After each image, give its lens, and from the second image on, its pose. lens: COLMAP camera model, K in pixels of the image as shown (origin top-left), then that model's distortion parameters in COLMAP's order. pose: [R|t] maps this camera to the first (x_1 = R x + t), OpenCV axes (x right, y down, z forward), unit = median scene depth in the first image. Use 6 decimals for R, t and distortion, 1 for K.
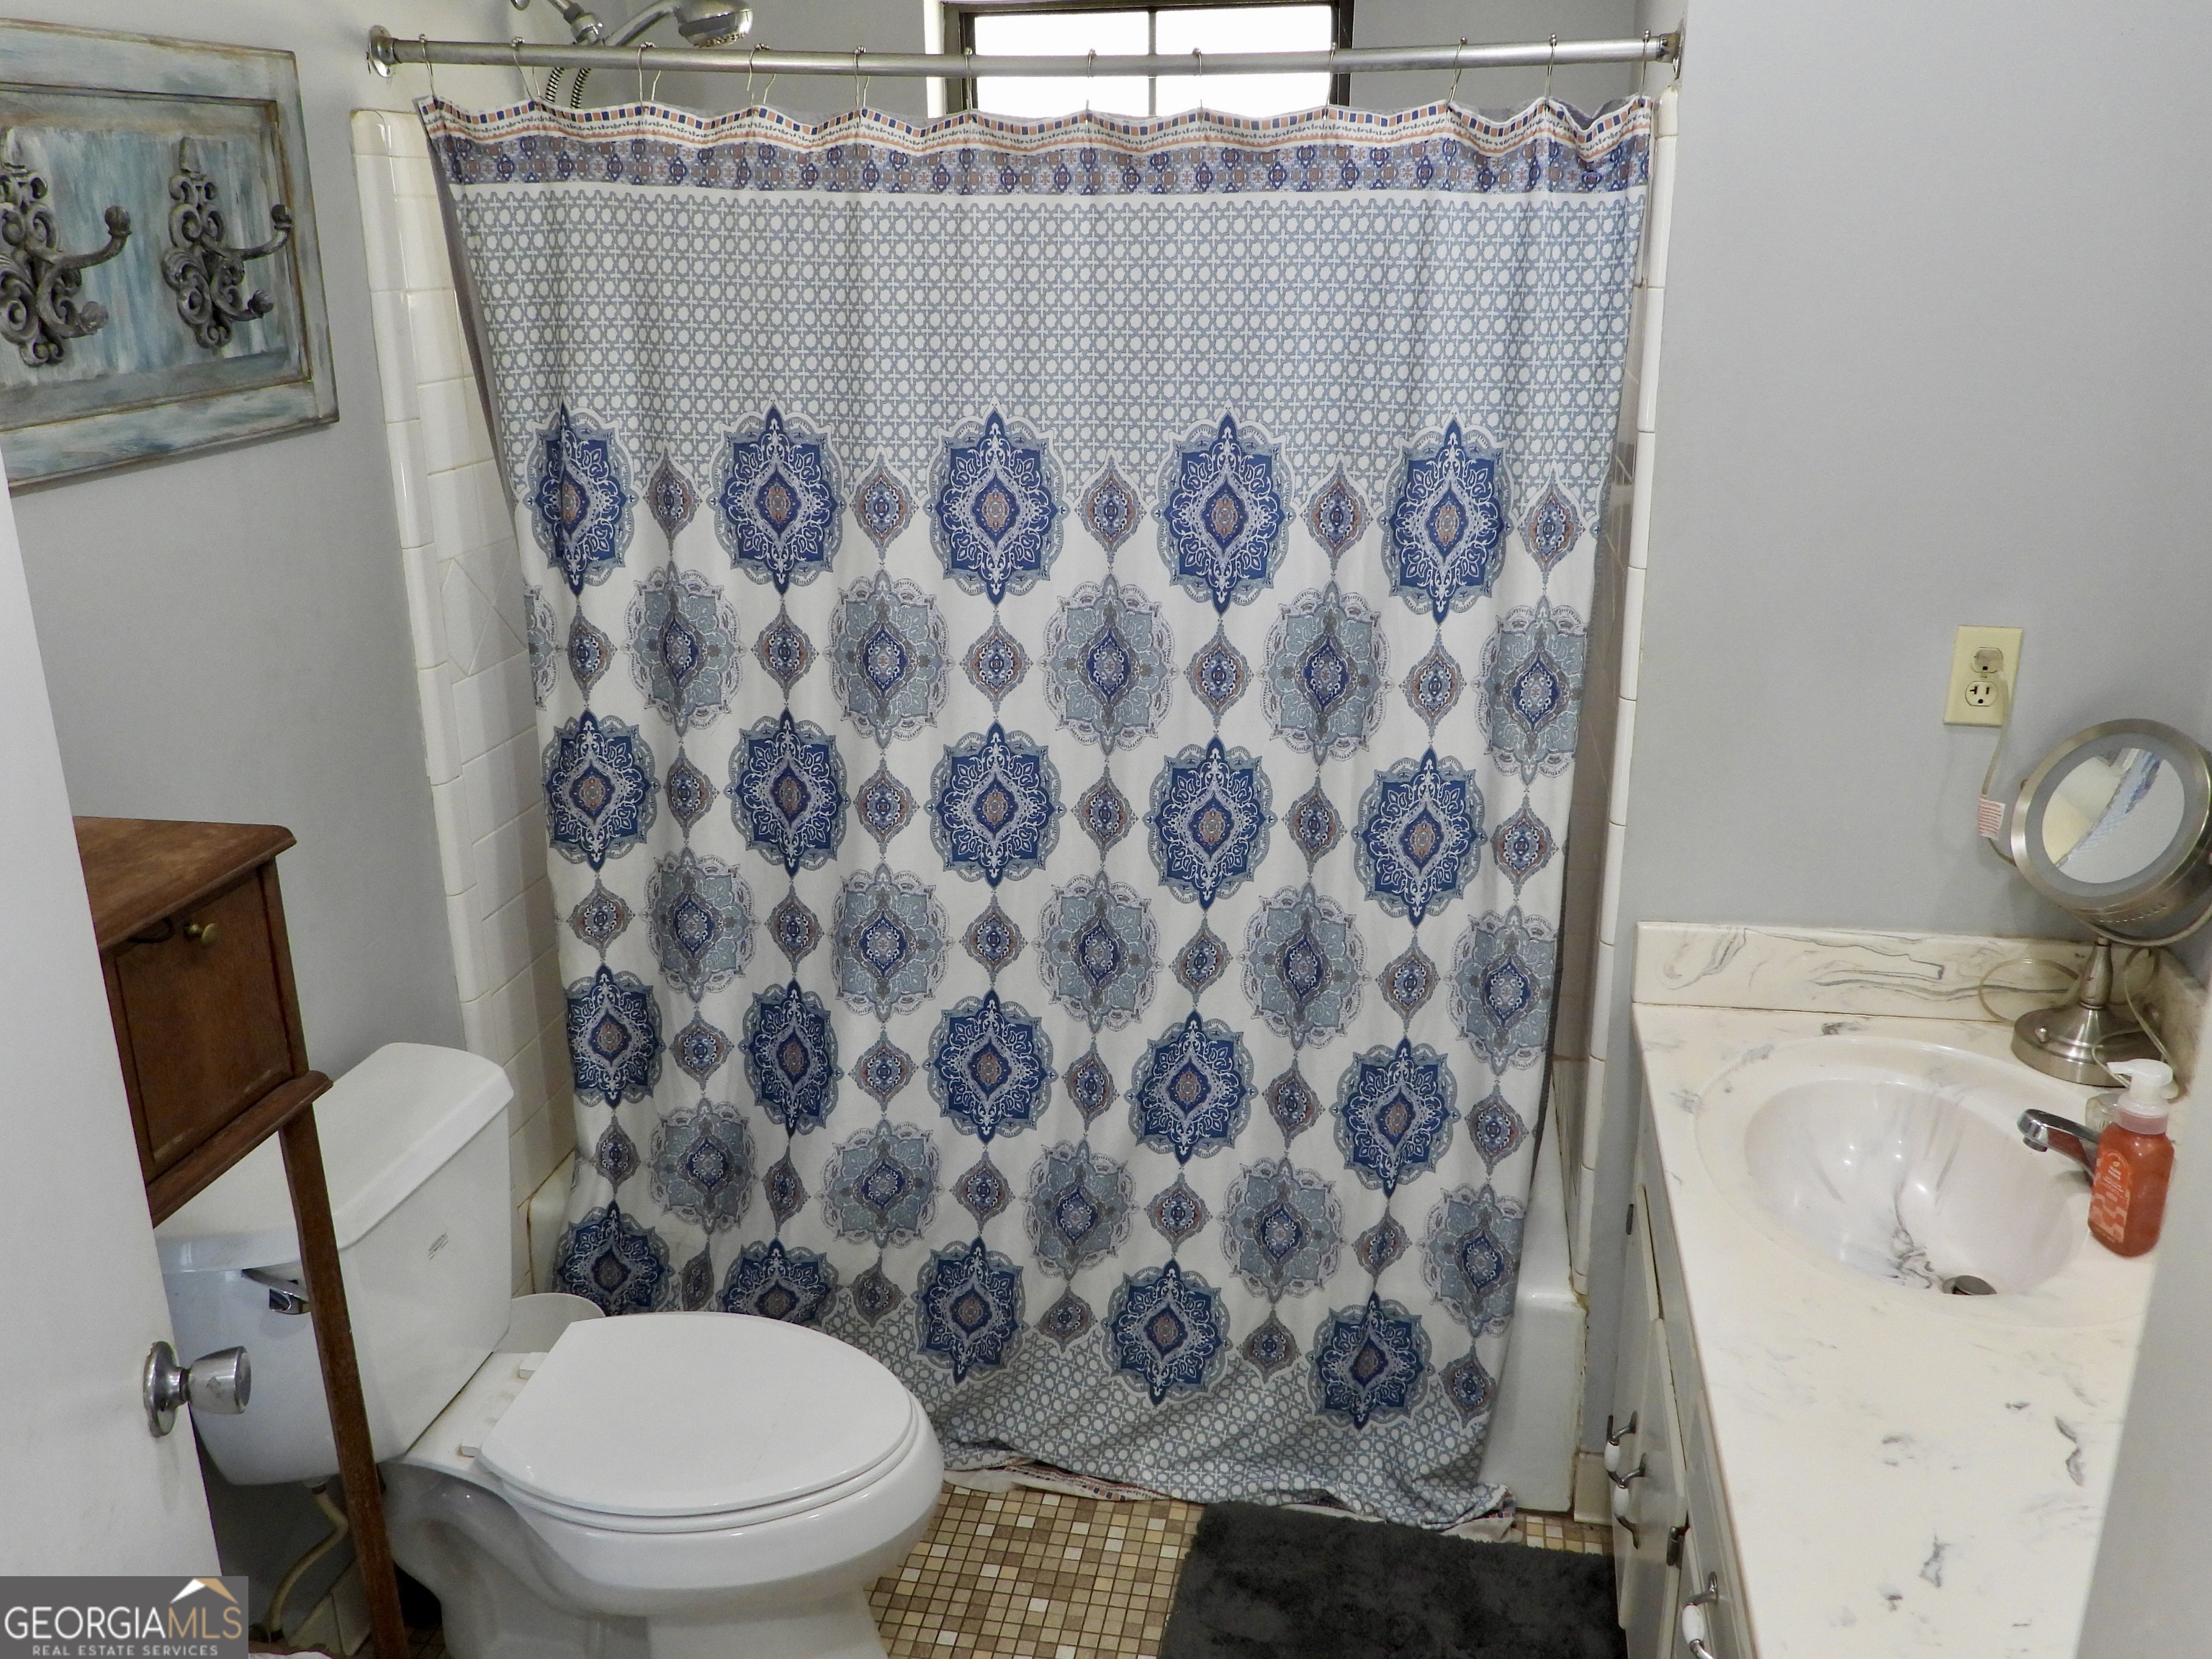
lens RADIAL K [[1833.4, 0, 1108.3], [0, 1833.4, 828.2], [0, 0, 1]] dist [-0.010712, -0.001984]
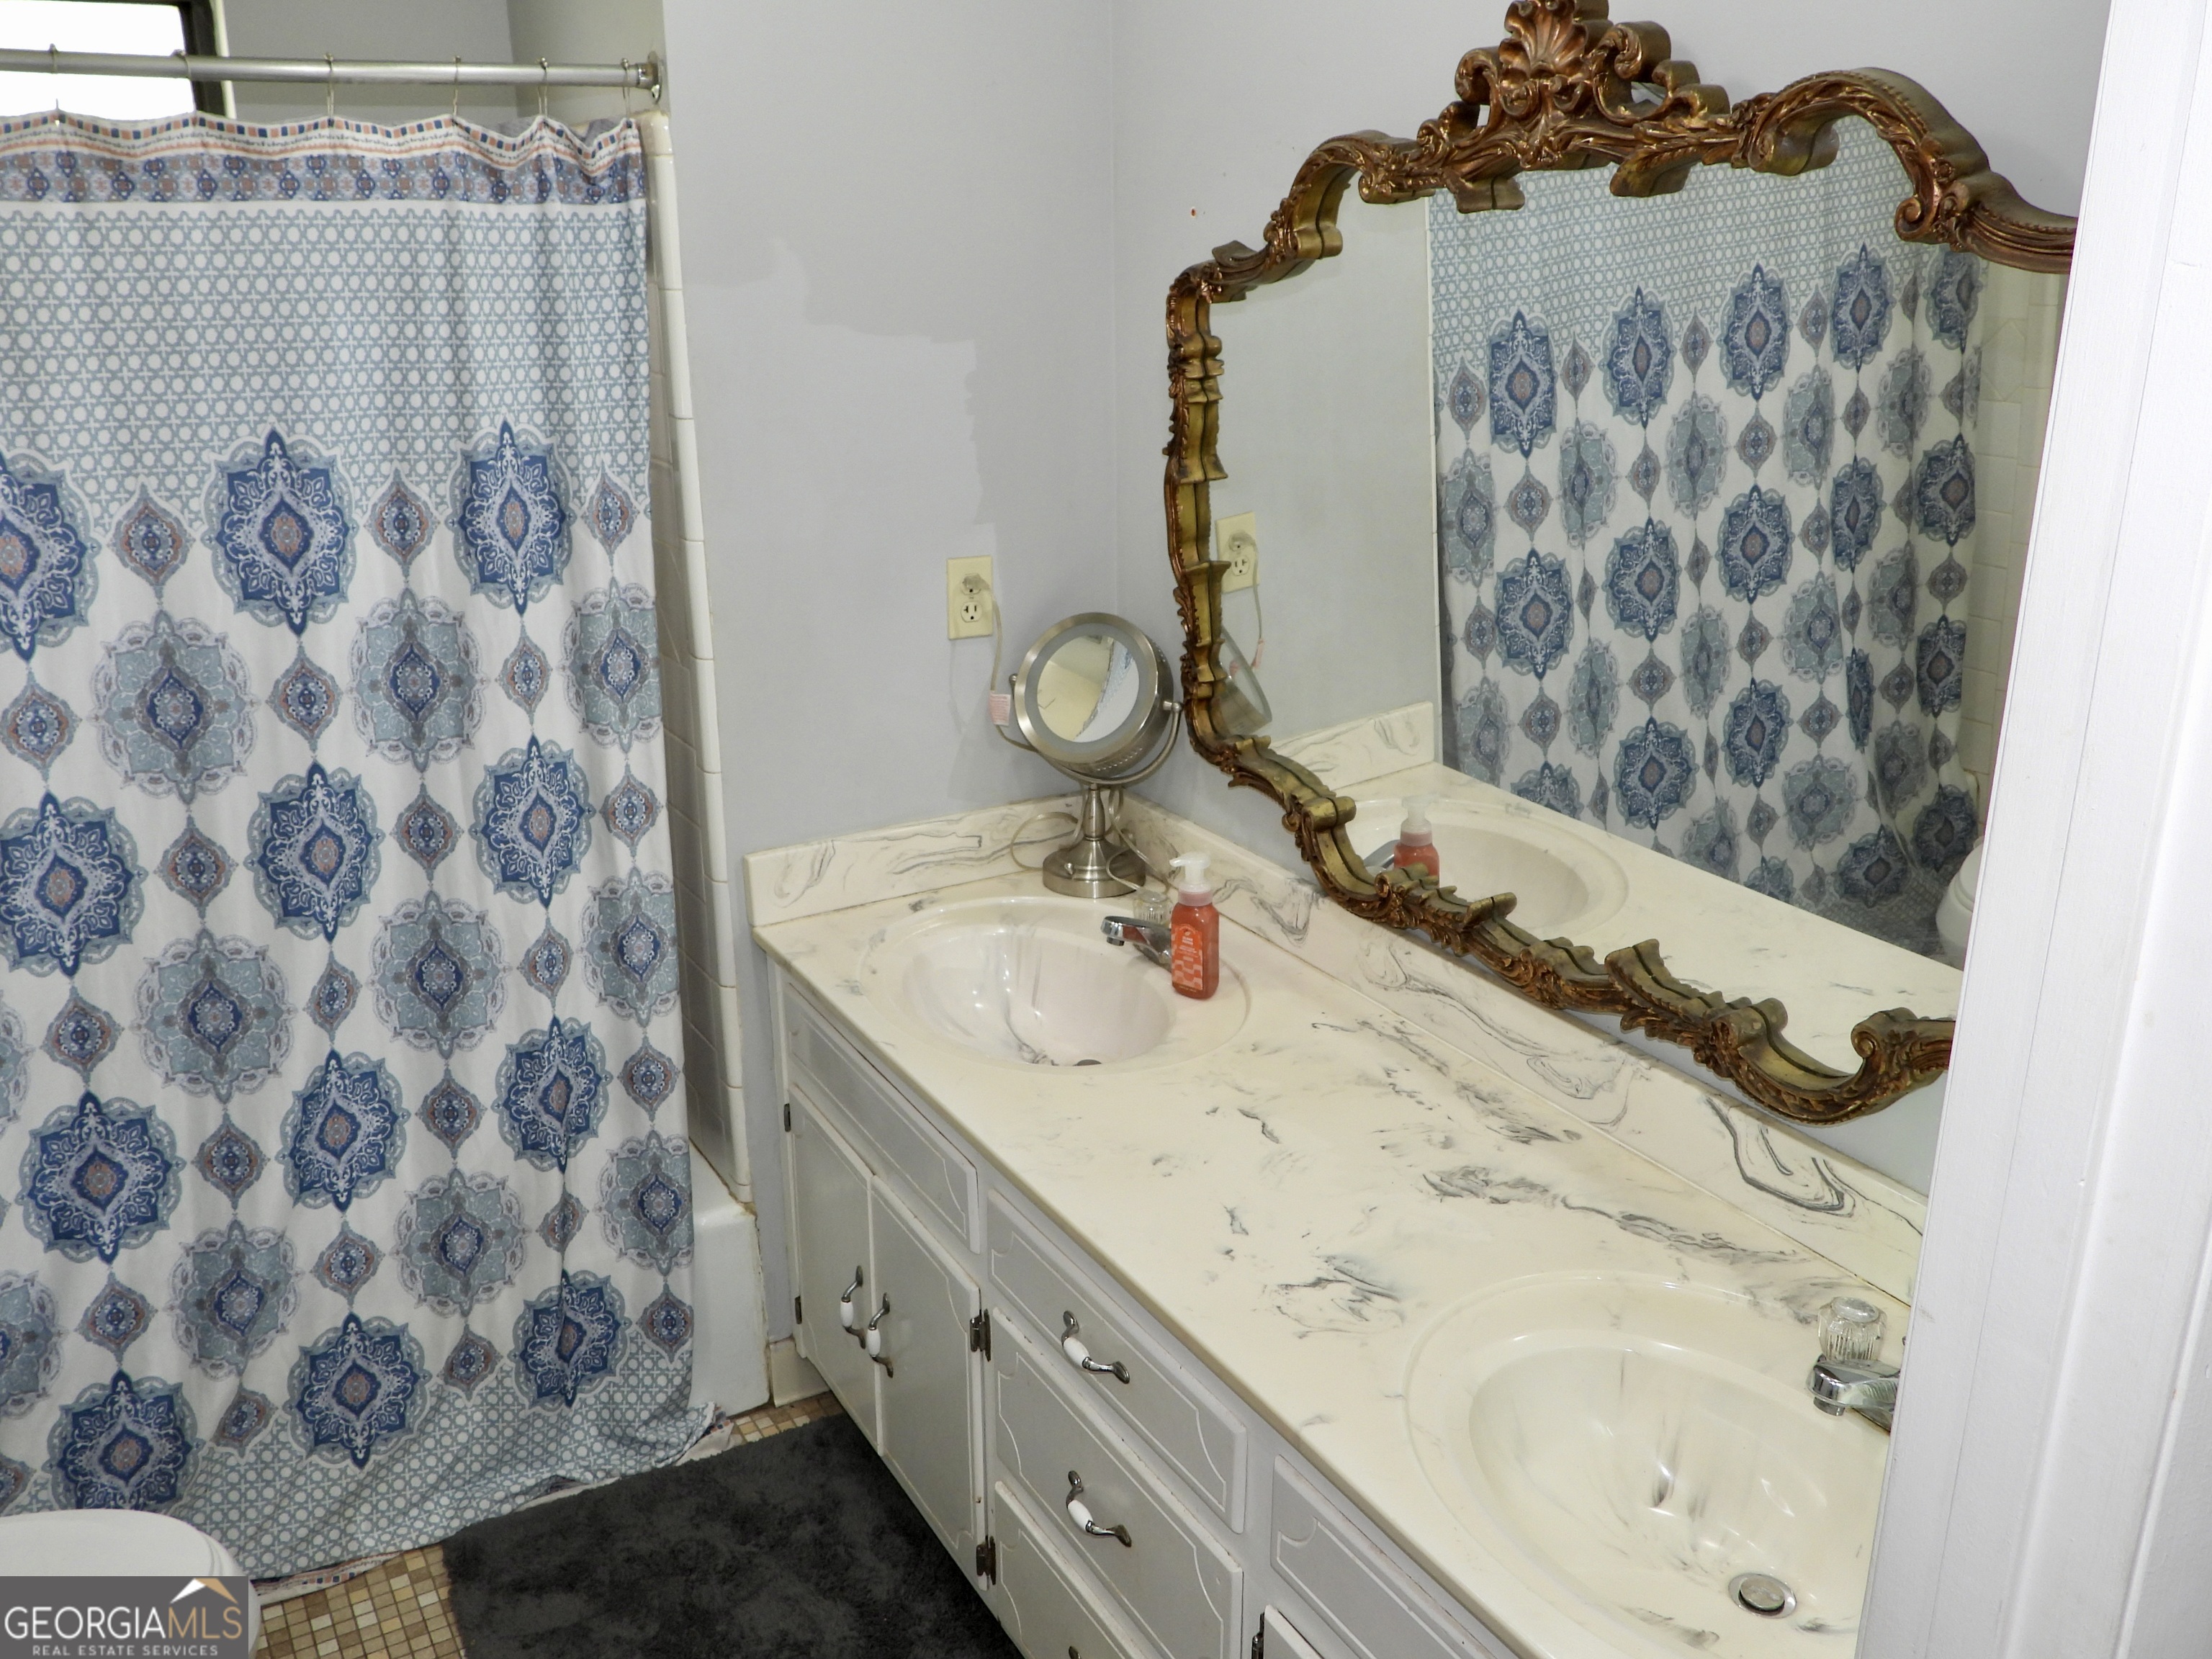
lens RADIAL K [[1833.4, 0, 1097.5], [0, 1833.4, 829.1], [0, 0, 1]] dist [-0.010712, -0.001984]
pose [[0.755414, -0.199931, 0.624000, -0.243479], [0.203487, 0.976808, 0.066630, 0.004564], [-0.622850, 0.076643, 0.778578, -0.007965]]
